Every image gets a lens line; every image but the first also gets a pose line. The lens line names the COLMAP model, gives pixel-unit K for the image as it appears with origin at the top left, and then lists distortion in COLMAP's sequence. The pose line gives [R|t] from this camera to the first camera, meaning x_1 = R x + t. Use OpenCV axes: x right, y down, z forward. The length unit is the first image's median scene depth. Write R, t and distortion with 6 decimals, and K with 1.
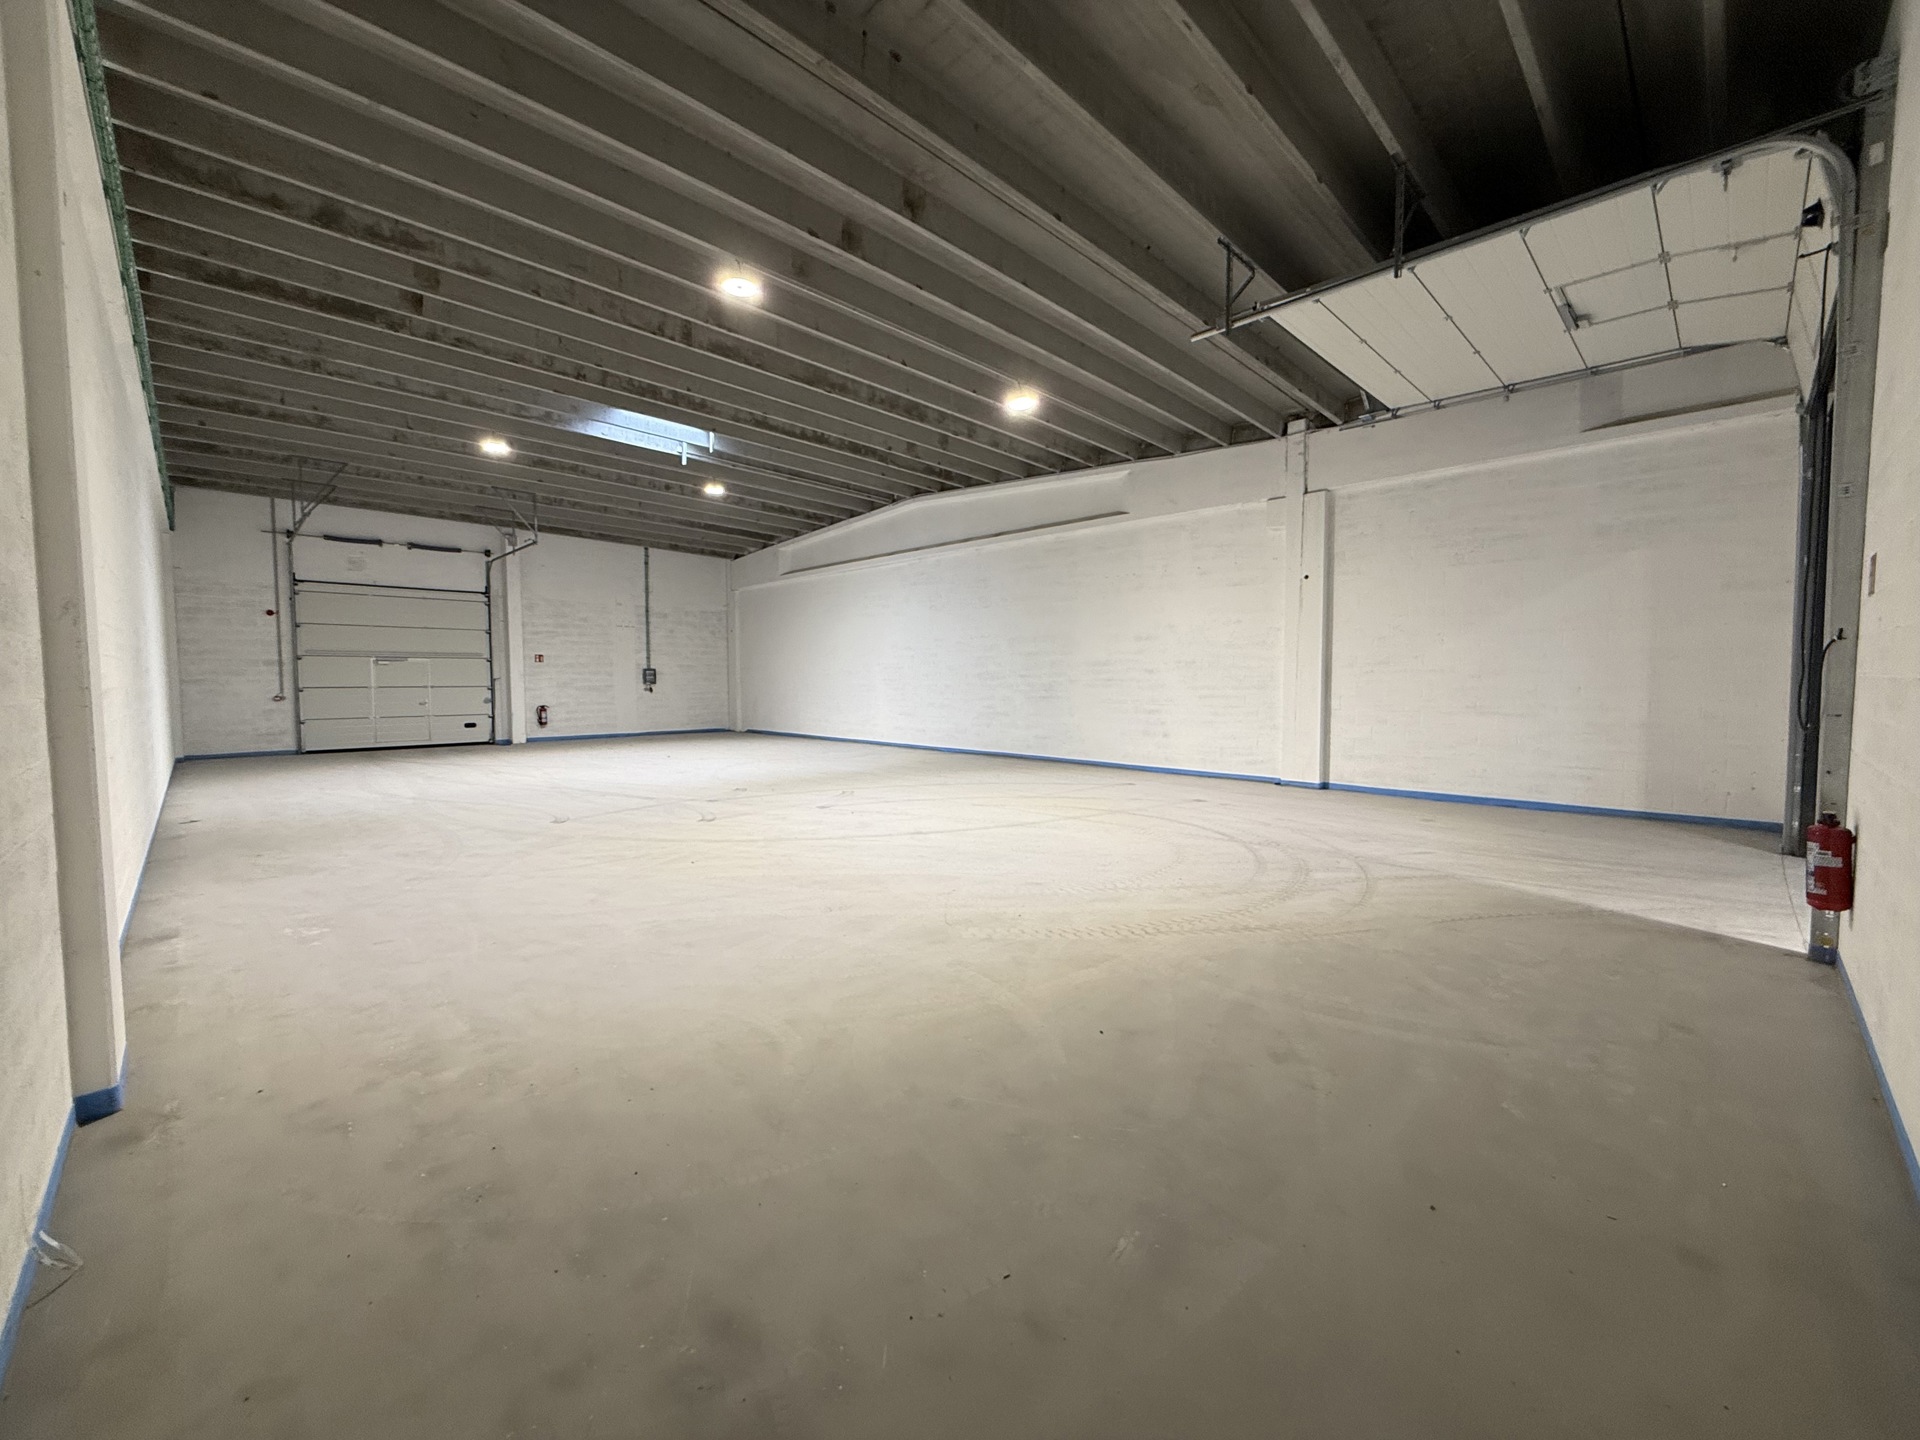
lens RADIAL K [[768.0, 0, 954.0], [0, 768.0, 721.4], [0, 0, 1]] dist [-0.001383, -0.000031]
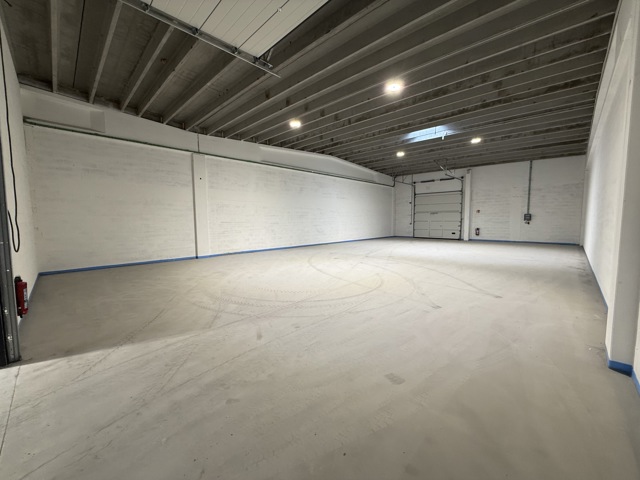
lens RADIAL K [[256.0, 0, 318.0], [0, 256.0, 240.5], [0, 0, 1]] dist [-0.001383, -0.000031]
pose [[0.017510, 0.083121, -0.996386, 0.480006], [-0.048806, 0.995421, 0.082183, -0.028999], [0.998655, 0.047190, 0.021487, 0.474481]]
